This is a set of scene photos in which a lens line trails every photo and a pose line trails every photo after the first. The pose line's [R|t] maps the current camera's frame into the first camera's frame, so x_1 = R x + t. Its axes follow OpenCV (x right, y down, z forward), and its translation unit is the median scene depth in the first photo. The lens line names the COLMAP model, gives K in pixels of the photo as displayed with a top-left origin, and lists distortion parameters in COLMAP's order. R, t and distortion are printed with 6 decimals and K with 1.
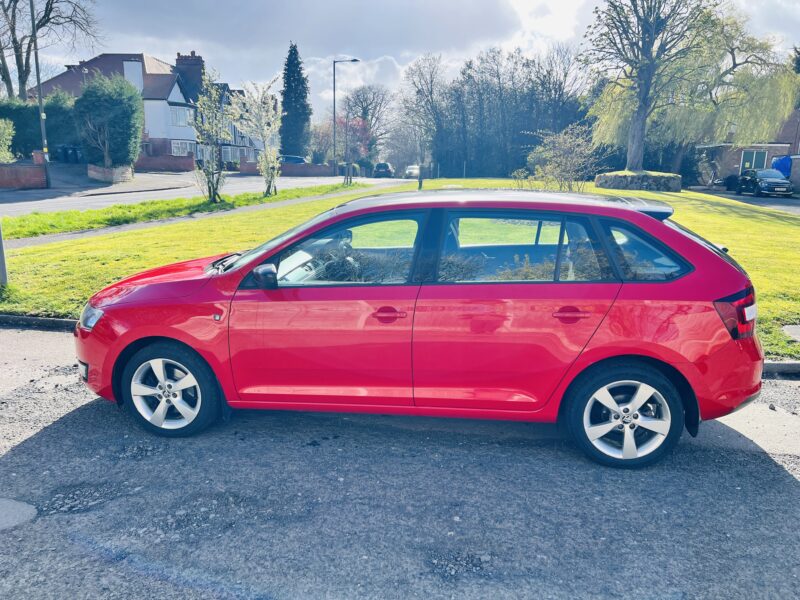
lens RADIAL K [[602.9, 0, 403.3], [0, 602.9, 297.4], [0, 0, 1]] dist [0.059703, -0.061046]
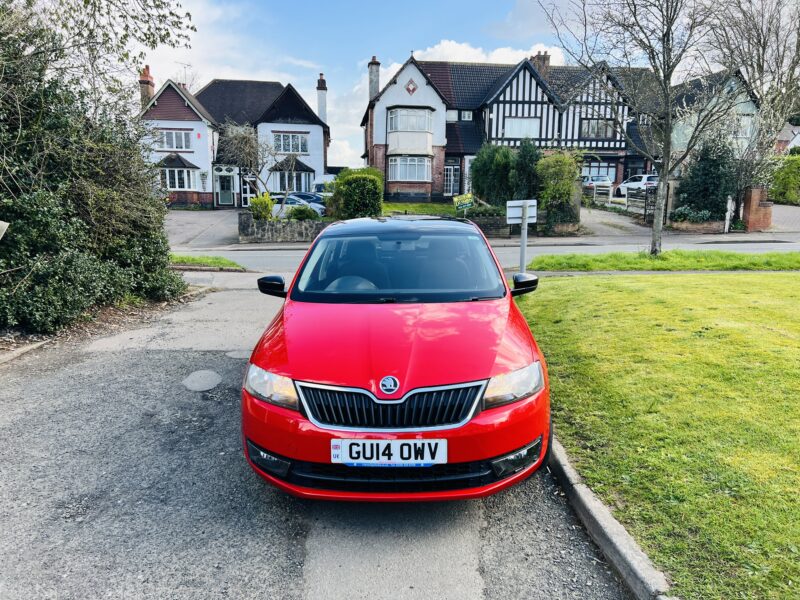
lens RADIAL K [[599.8, 0, 397.9], [0, 599.8, 300.6], [0, 0, 1]] dist [0.047466, -0.054550]
pose [[0.175511, 0.152037, -0.972667, 0.136004], [-0.204357, 0.972109, 0.115075, -0.026048], [0.963034, 0.178574, 0.201686, 0.130236]]
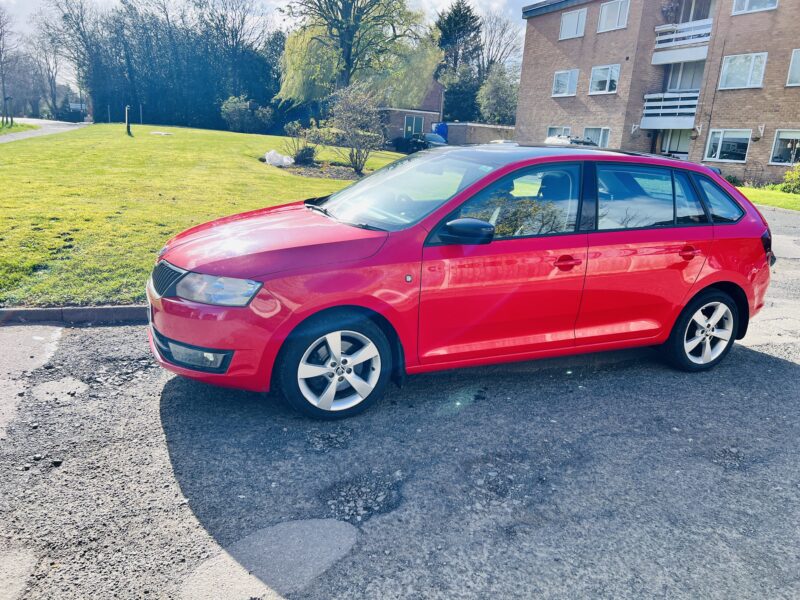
lens RADIAL K [[604.8, 0, 400.0], [0, 604.8, 300.0], [0, 0, 1]] dist [0.064150, -0.071040]
pose [[0.851935, -0.092598, 0.515395, -0.106764], [0.053202, 0.994454, 0.090726, -0.002342], [-0.520937, -0.049872, 0.852137, 0.031292]]
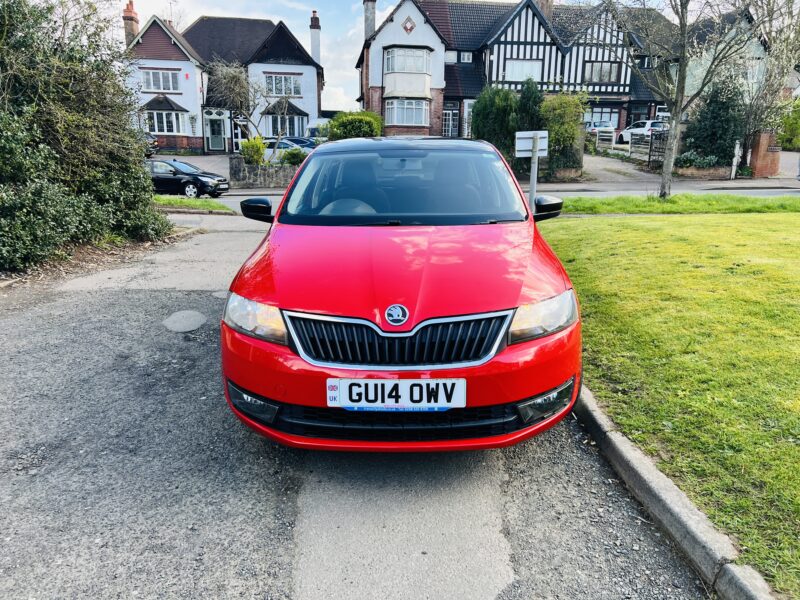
lens RADIAL K [[601.8, 0, 400.7], [0, 601.8, 296.1], [0, 0, 1]] dist [0.046921, -0.052427]
pose [[0.186399, 0.223207, -0.956783, 0.118316], [-0.209028, 0.960564, 0.183367, -0.017775], [0.959981, 0.165814, 0.225705, 0.133107]]
